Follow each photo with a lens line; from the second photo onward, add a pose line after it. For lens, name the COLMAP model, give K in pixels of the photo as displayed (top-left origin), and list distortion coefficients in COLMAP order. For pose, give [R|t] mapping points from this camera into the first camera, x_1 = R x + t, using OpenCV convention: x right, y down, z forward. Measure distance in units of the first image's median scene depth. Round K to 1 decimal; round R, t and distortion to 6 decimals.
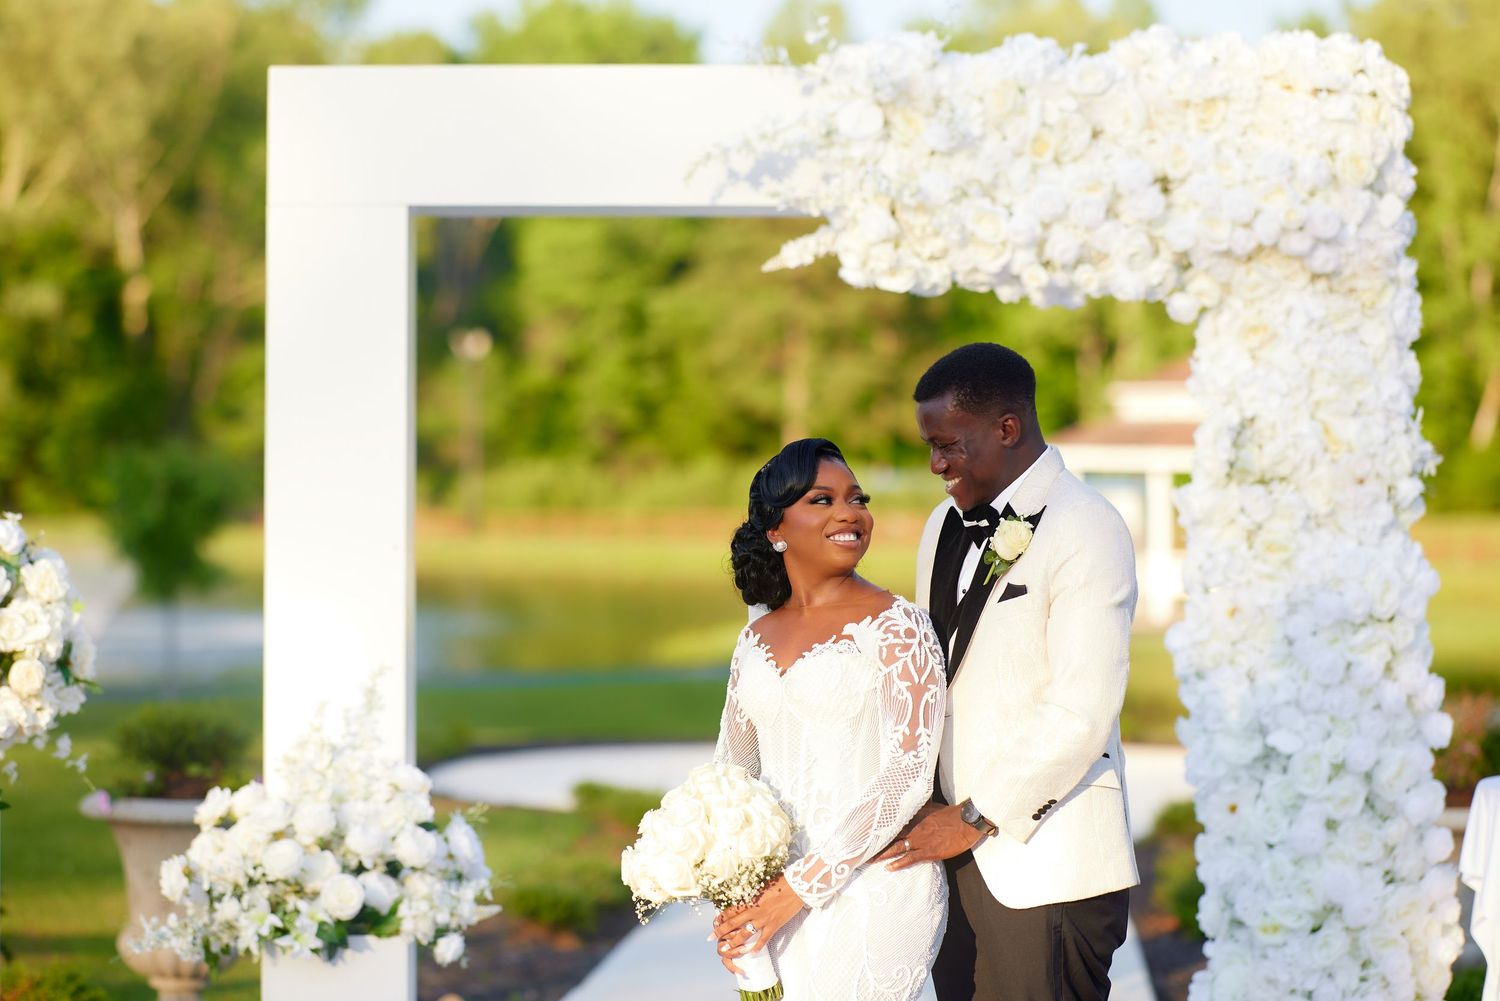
lens RADIAL K [[4496.5, 0, 744.9], [0, 4496.5, 499.7], [0, 0, 1]] dist [-0.320844, 0.000000]
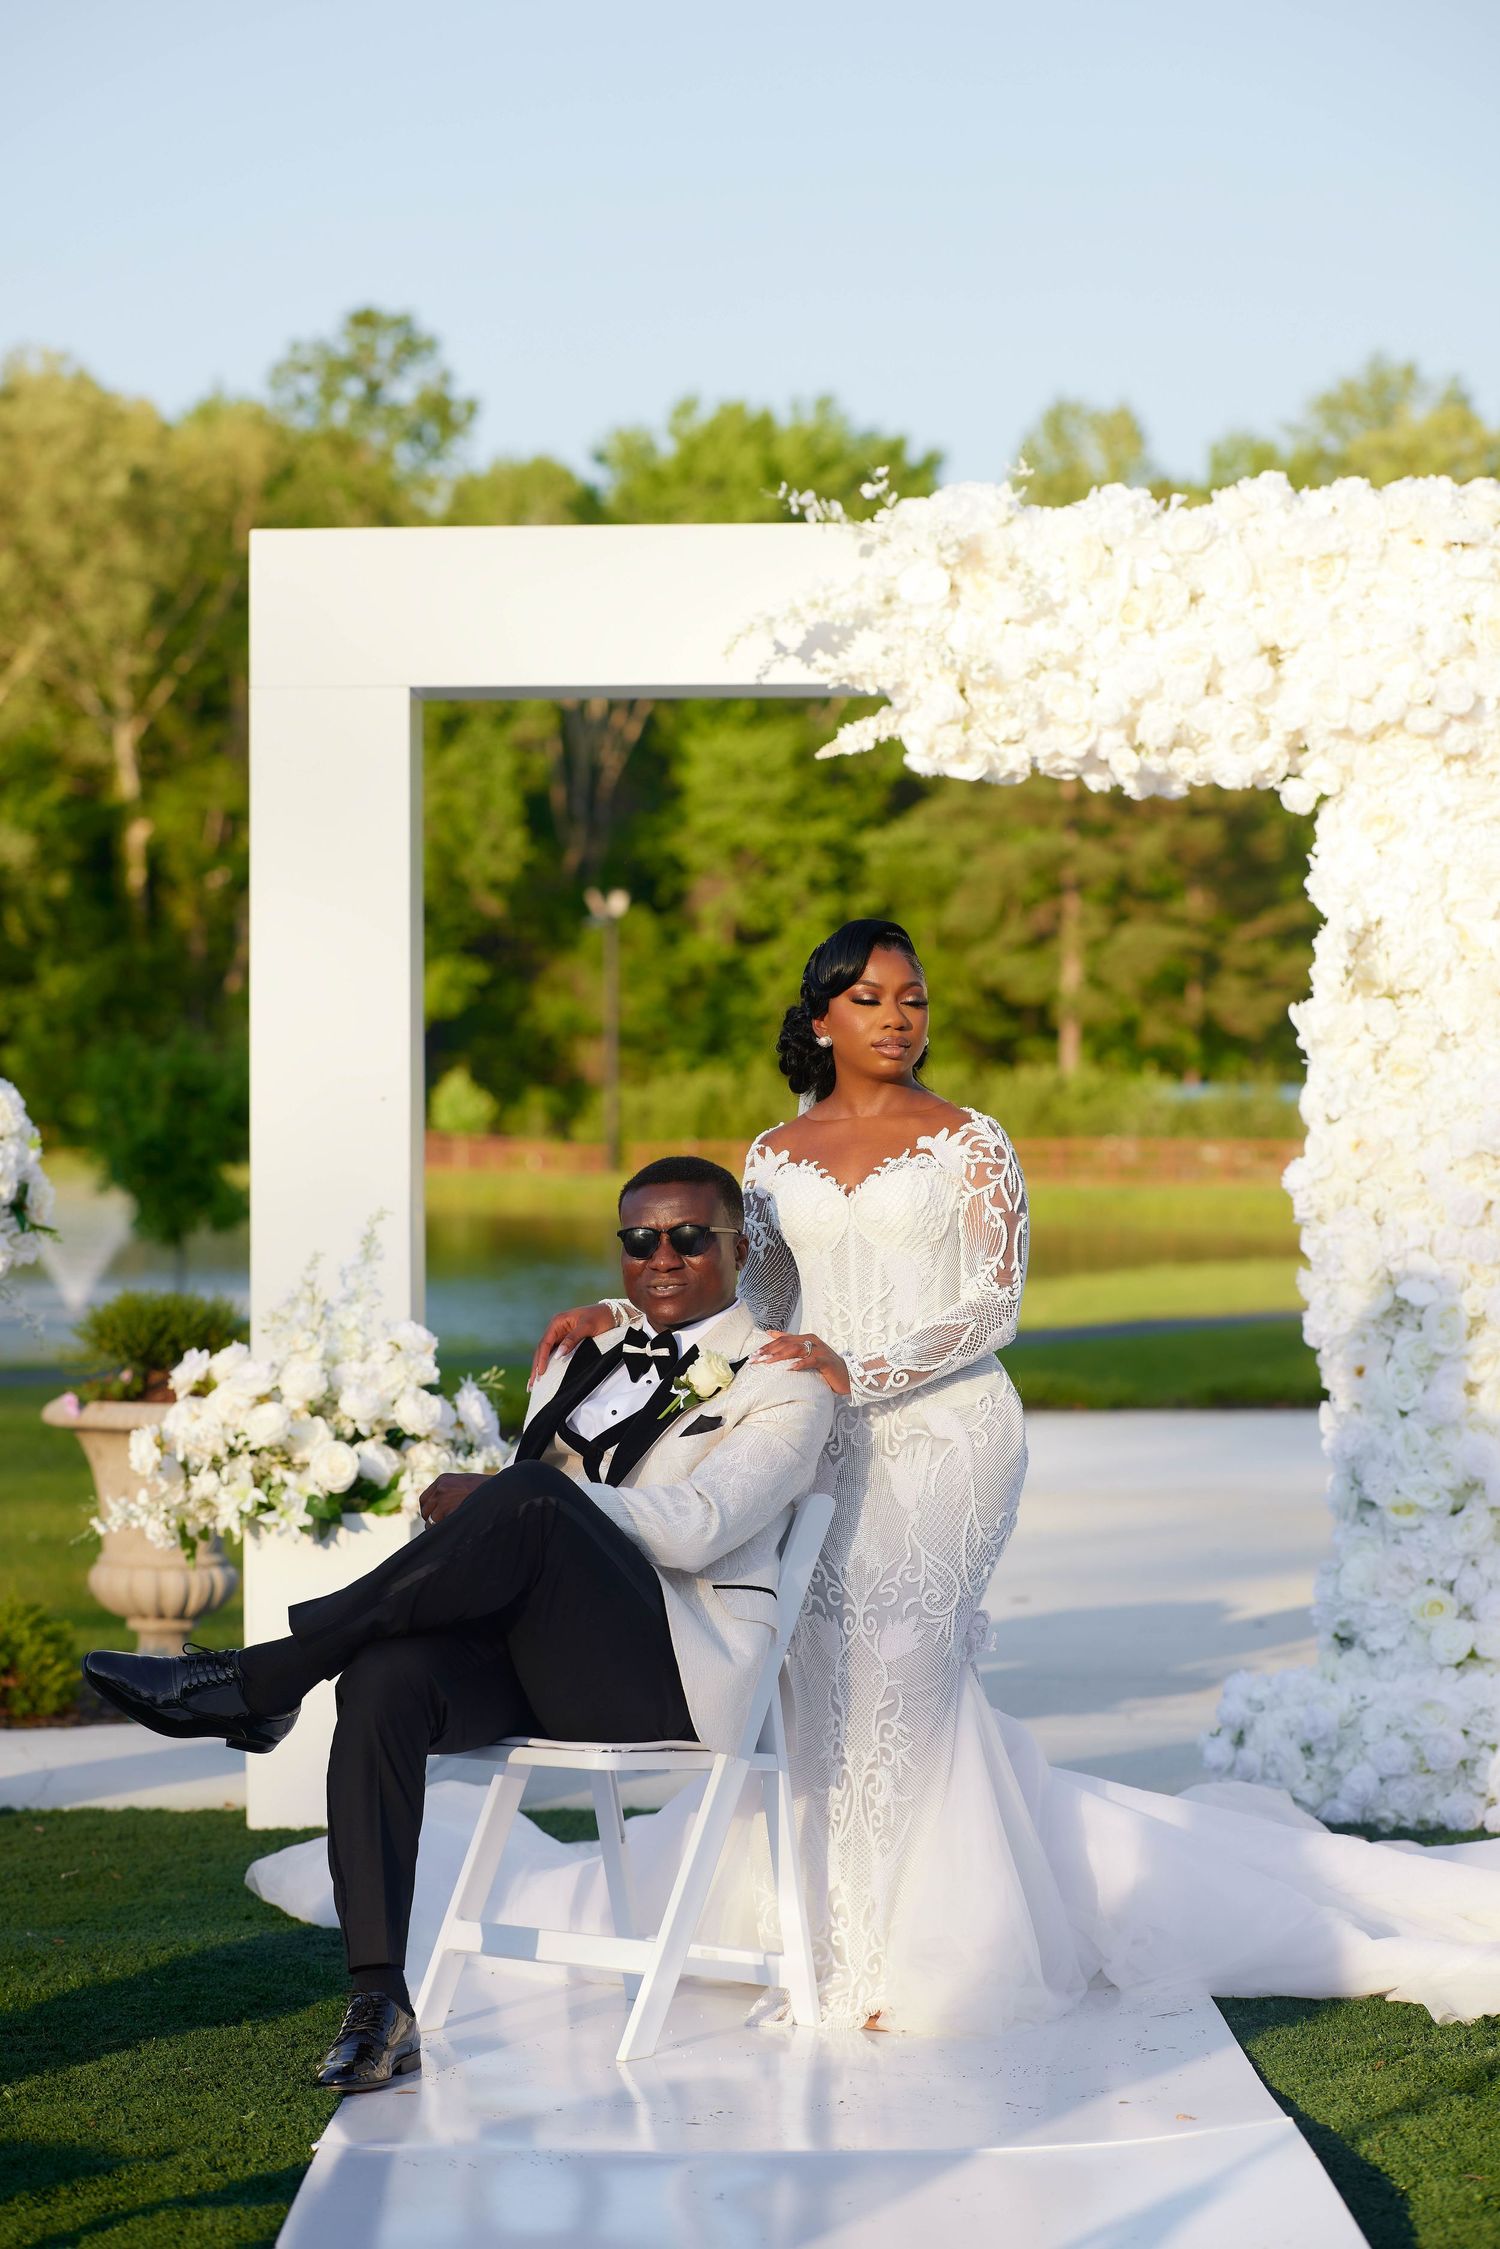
lens RADIAL K [[6741.8, 0, 755.5], [0, 6741.8, 1133.1], [0, 0, 1]] dist [-0.320844, 0.000000]
pose [[0.998941, -0.007026, -0.045472, 0.051682], [0.006882, 0.999971, -0.003318, 0.026426], [0.045494, 0.003001, 0.998960, -0.310779]]
